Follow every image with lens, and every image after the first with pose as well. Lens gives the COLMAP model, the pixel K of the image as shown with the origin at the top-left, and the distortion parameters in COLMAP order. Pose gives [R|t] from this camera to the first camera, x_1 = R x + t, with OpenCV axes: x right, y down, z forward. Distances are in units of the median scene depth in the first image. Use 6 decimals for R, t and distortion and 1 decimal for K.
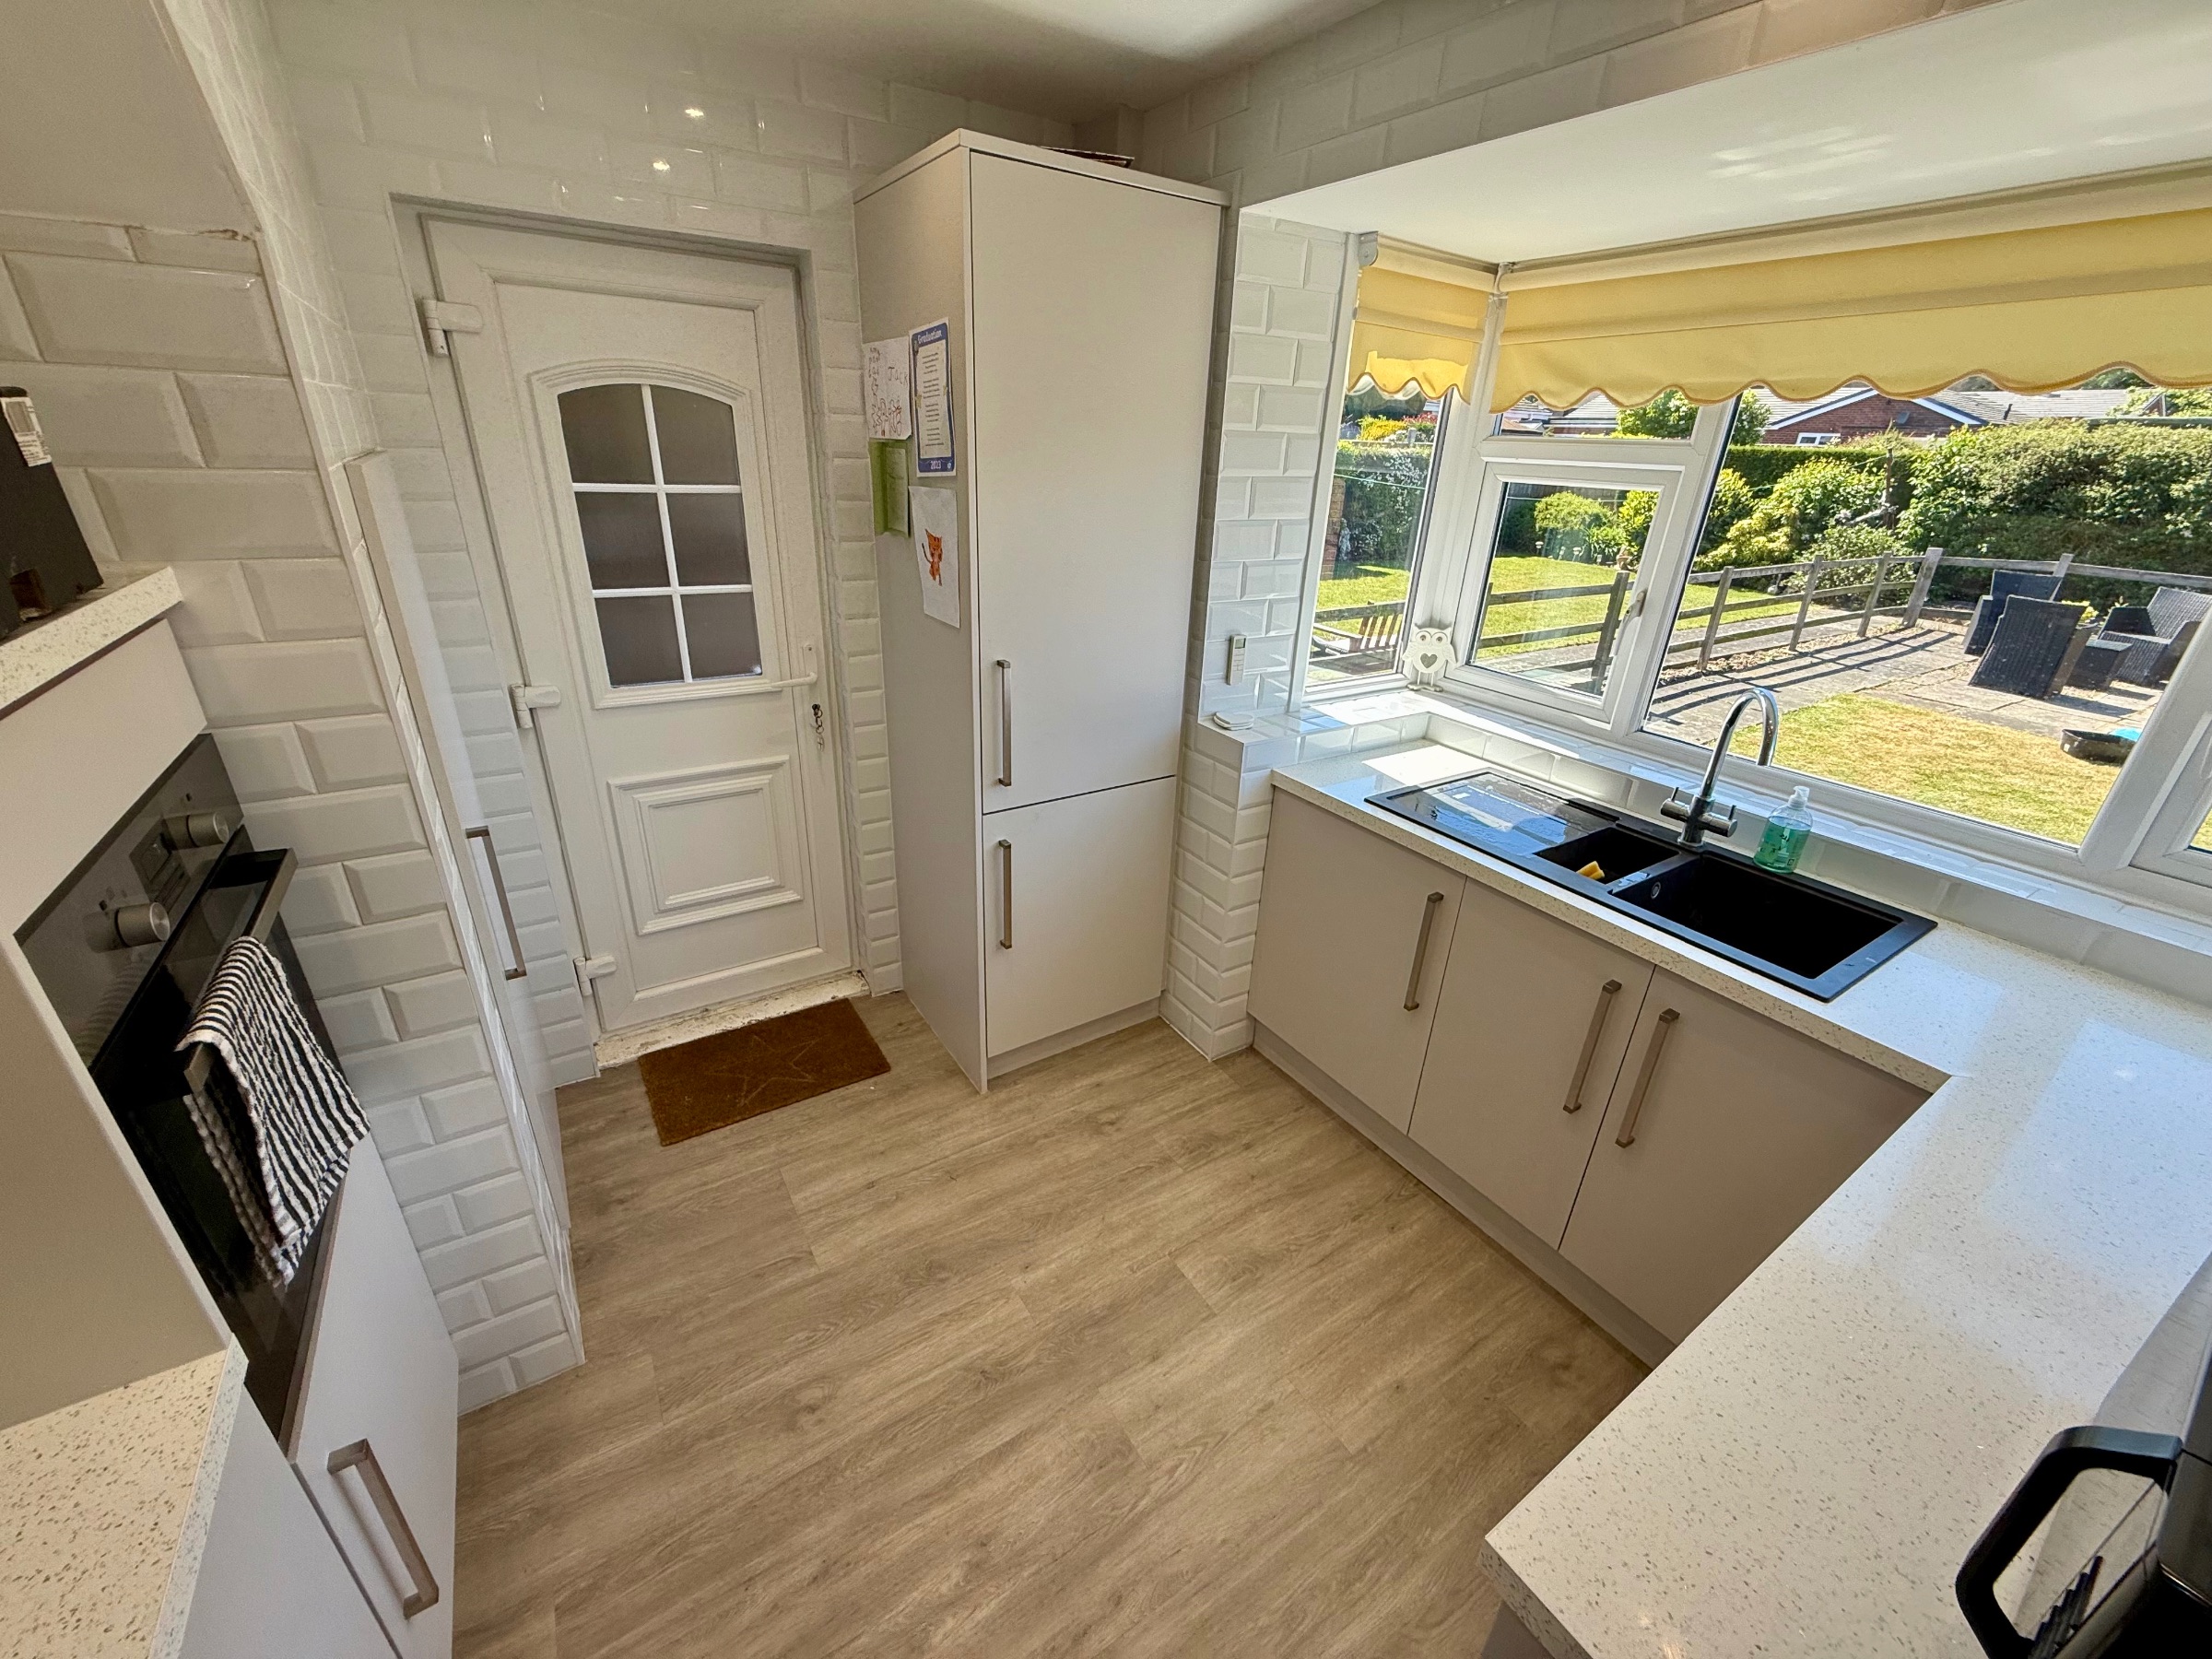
lens RADIAL K [[881.8, 0, 1102.7], [0, 881.8, 827.7], [0, 0, 1]] dist [-0.001308, 0.000498]
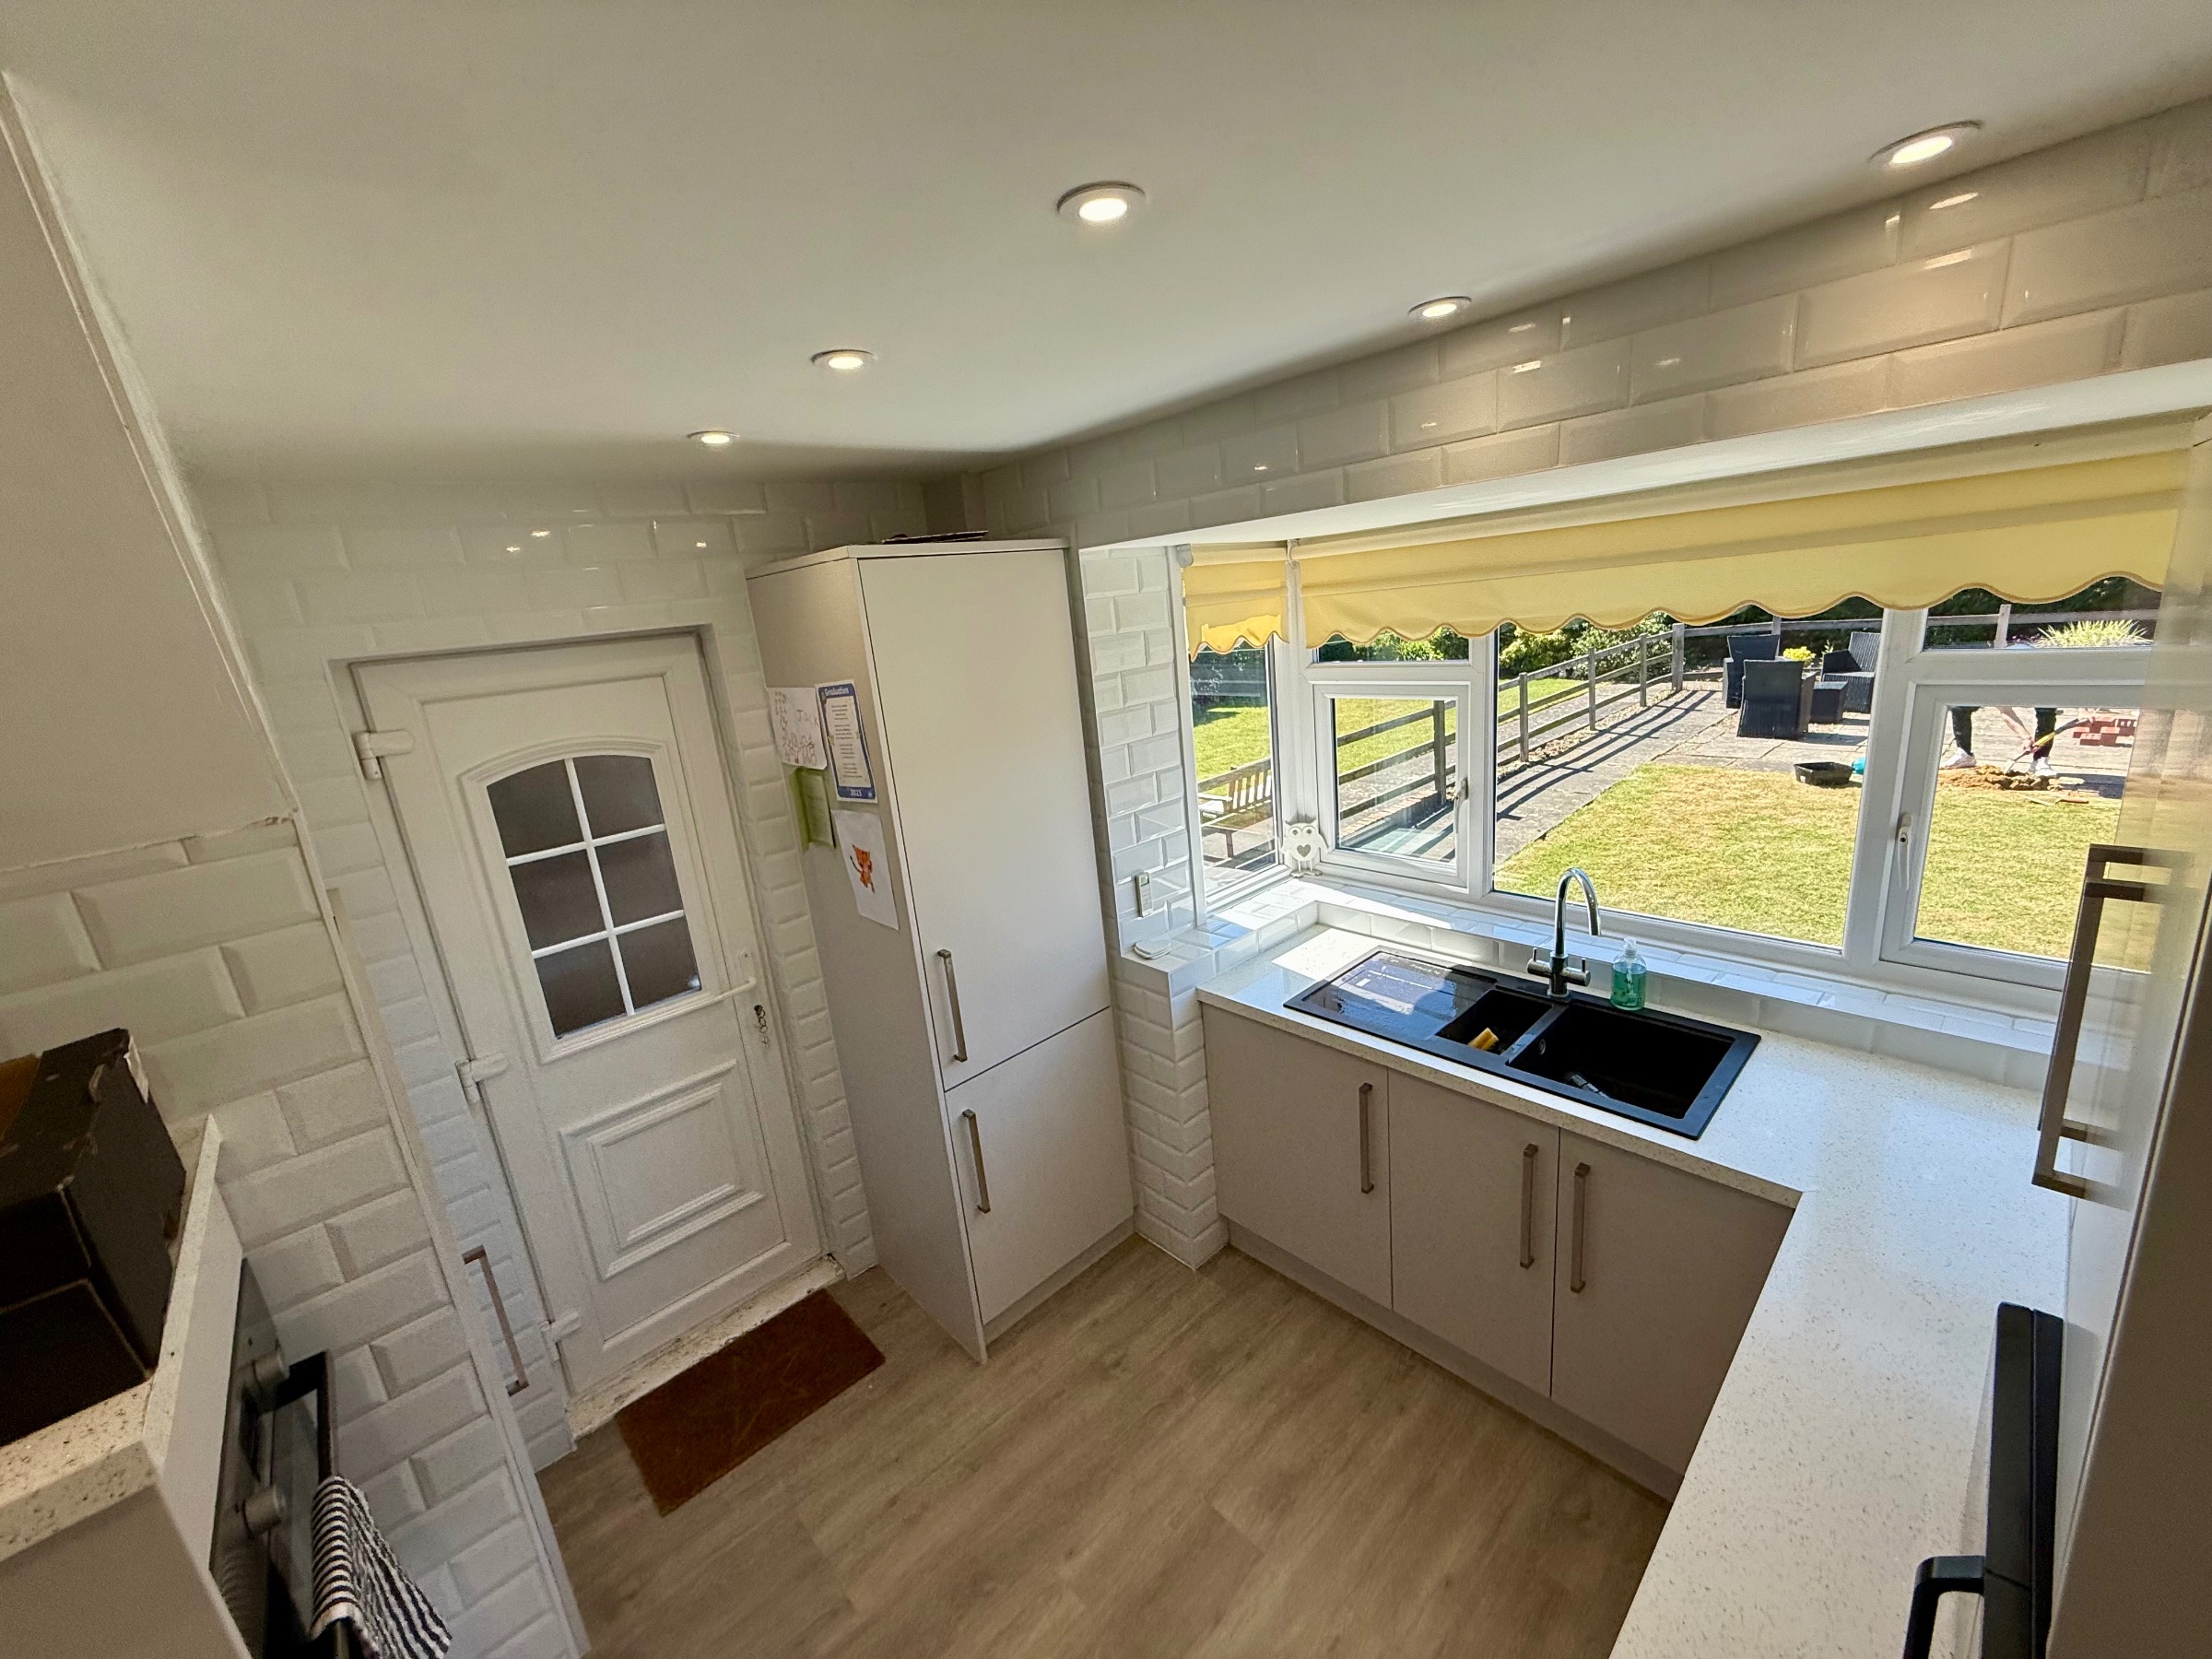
lens RADIAL K [[881.8, 0, 1103.6], [0, 881.8, 826.1], [0, 0, 1]] dist [-0.001308, 0.000498]
pose [[0.975255, -0.174931, 0.135192, -0.037114], [0.194992, 0.968784, -0.153090, -0.124231], [-0.104192, 0.175663, 0.978921, -0.110249]]
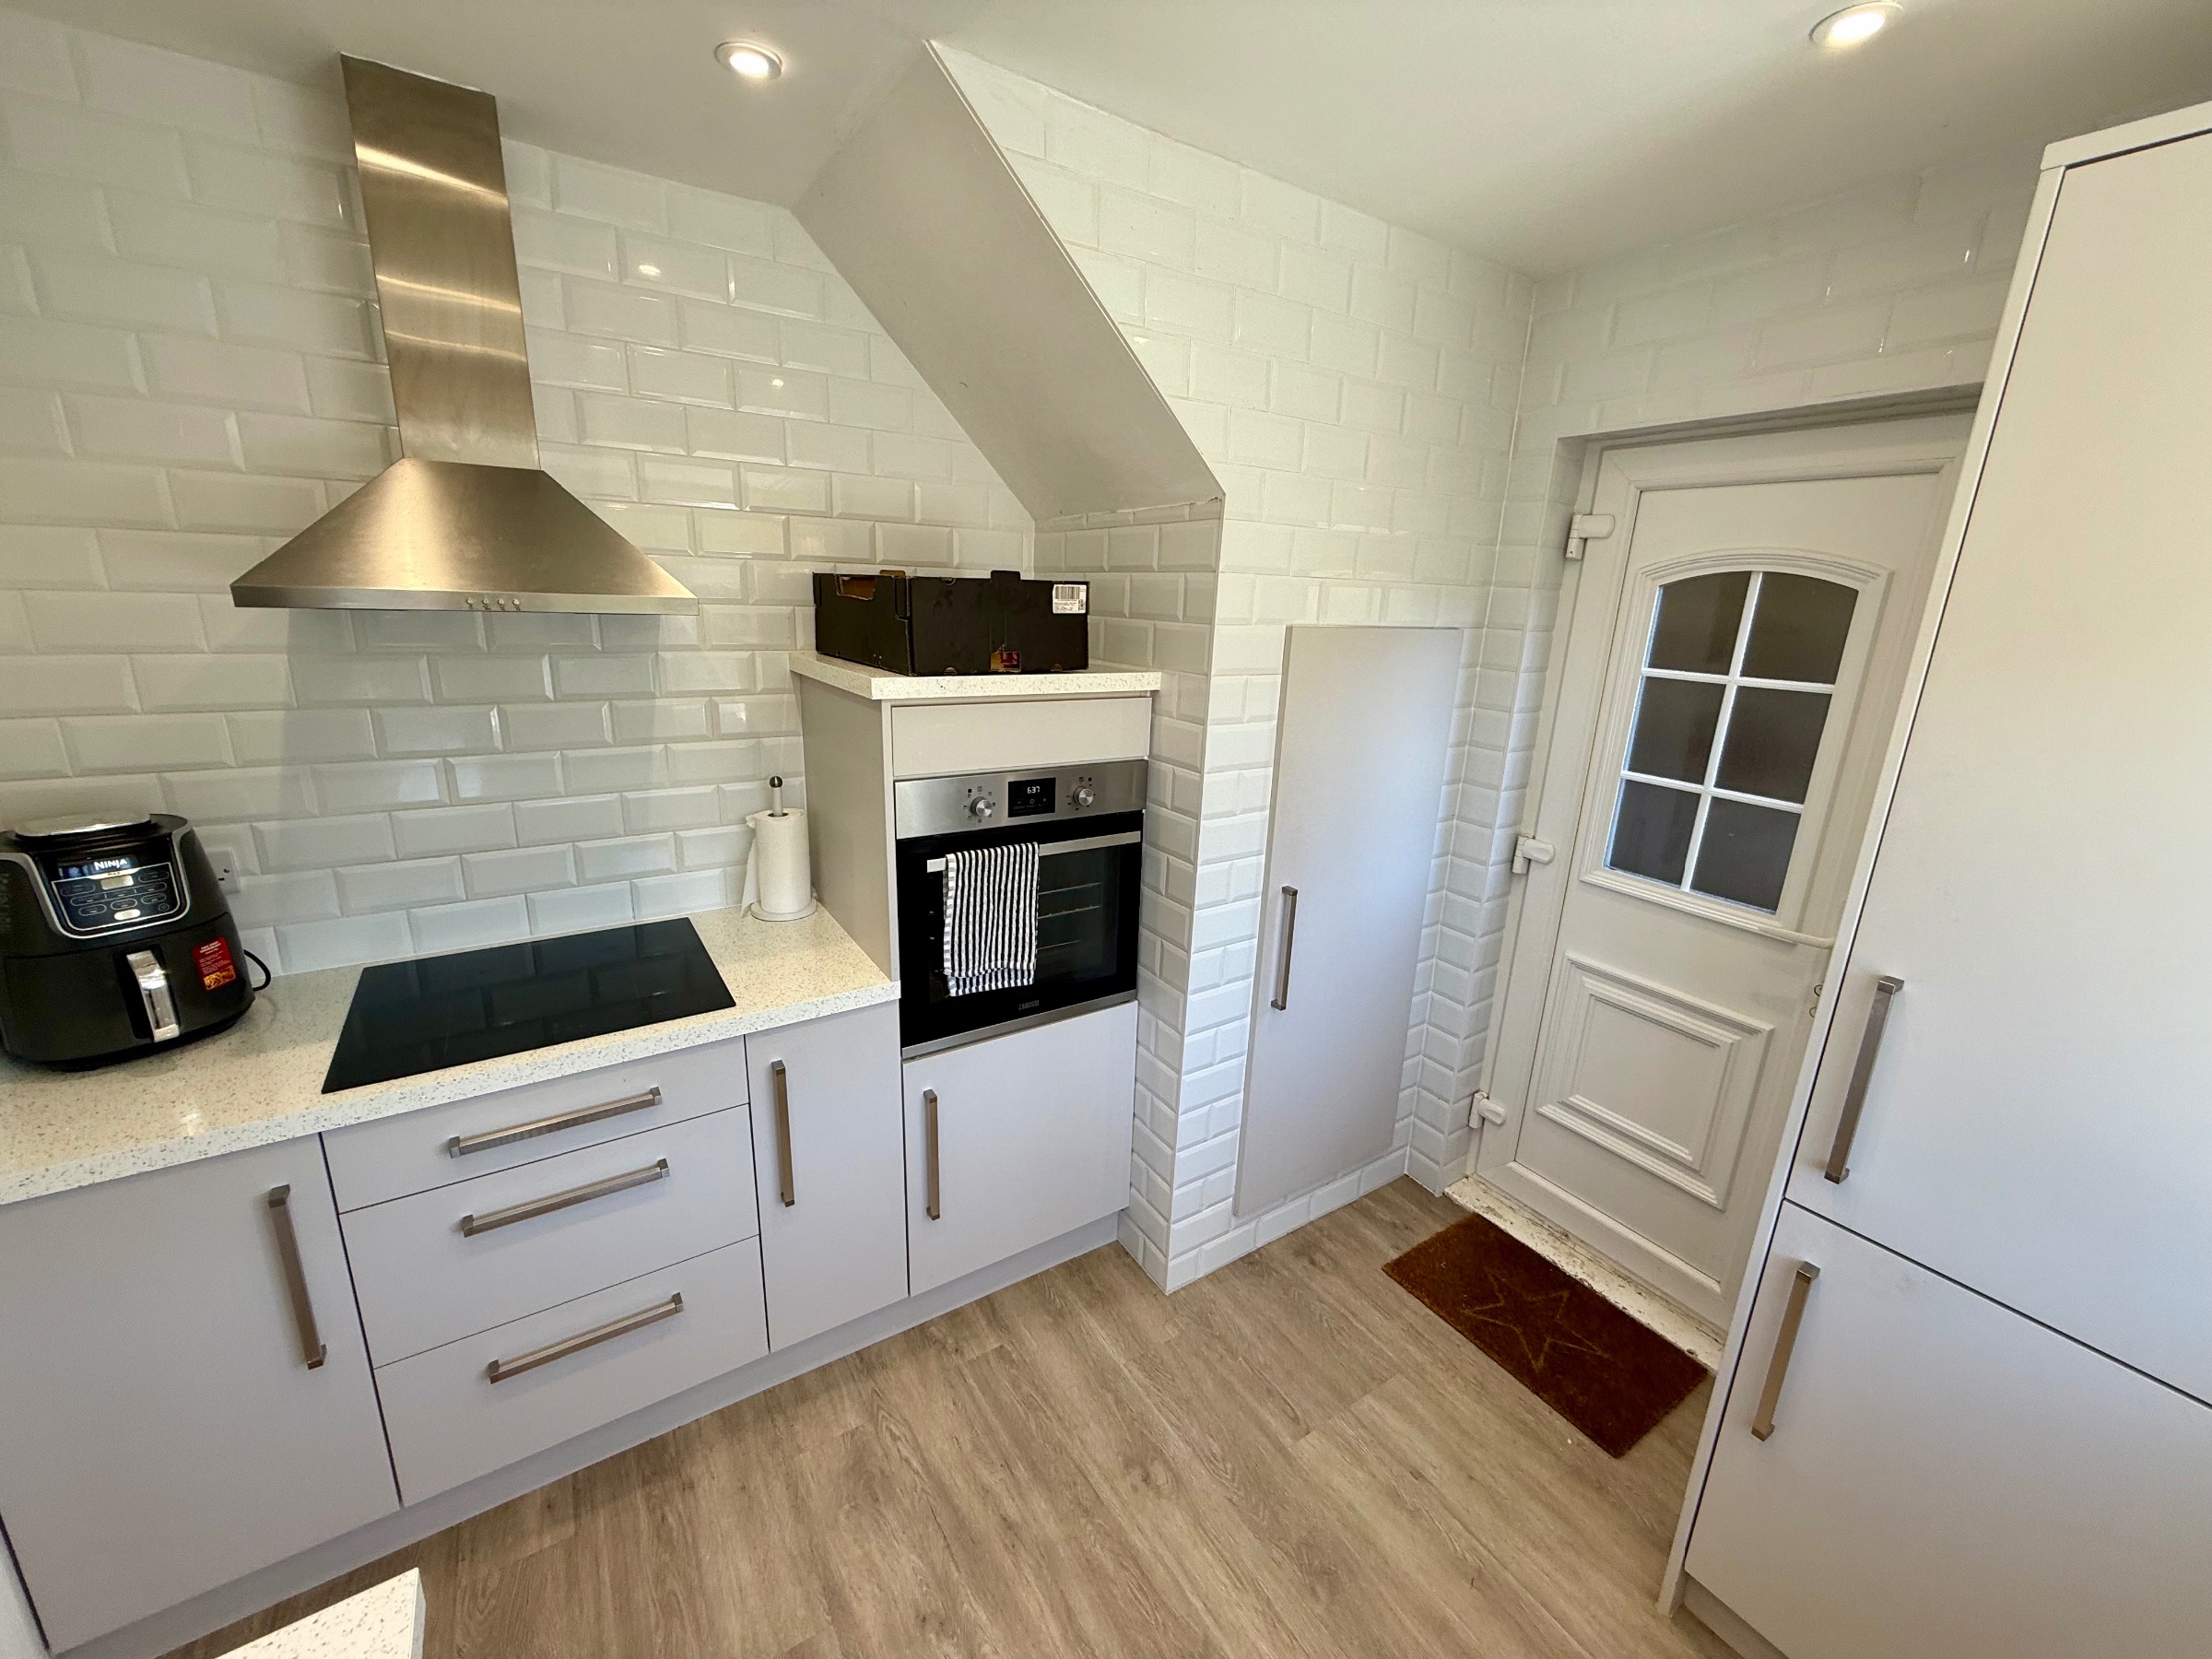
lens RADIAL K [[881.8, 0, 1100.5], [0, 881.8, 824.8], [0, 0, 1]] dist [-0.001308, 0.000498]
pose [[0.002735, 0.220147, -0.975463, 0.399411], [-0.436765, 0.877768, 0.196875, -0.154830], [0.899572, 0.425509, 0.098553, 0.401452]]
